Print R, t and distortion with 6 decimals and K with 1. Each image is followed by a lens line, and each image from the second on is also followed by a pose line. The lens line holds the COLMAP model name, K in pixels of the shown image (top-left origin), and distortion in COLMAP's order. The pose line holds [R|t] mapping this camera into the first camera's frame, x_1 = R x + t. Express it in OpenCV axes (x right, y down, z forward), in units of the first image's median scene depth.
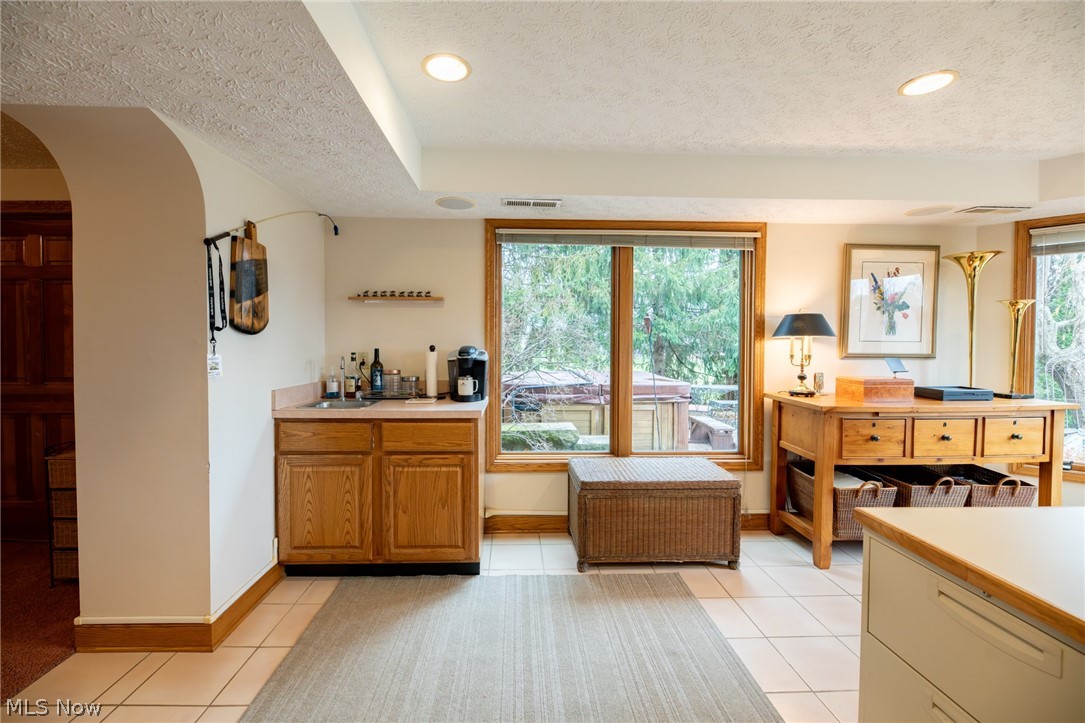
lens RADIAL K [[440.0, 0, 519.5], [0, 440.0, 352.3], [0, 0, 1]] dist [-0.002177, -0.000916]
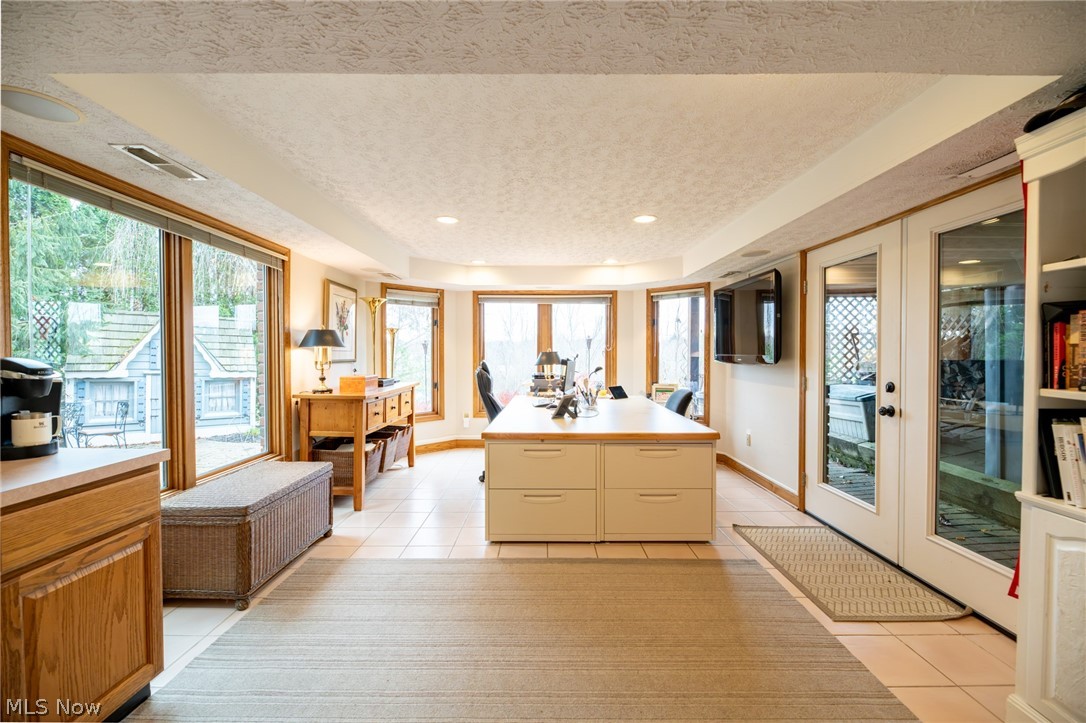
lens RADIAL K [[440.4, 0, 540.3], [0, 440.4, 358.0], [0, 0, 1]] dist [-0.002177, -0.000916]
pose [[0.037902, -0.014850, 0.999171, -0.637432], [0.023738, 0.999621, 0.013956, -0.006111], [-0.998999, 0.023189, 0.038241, 0.317140]]
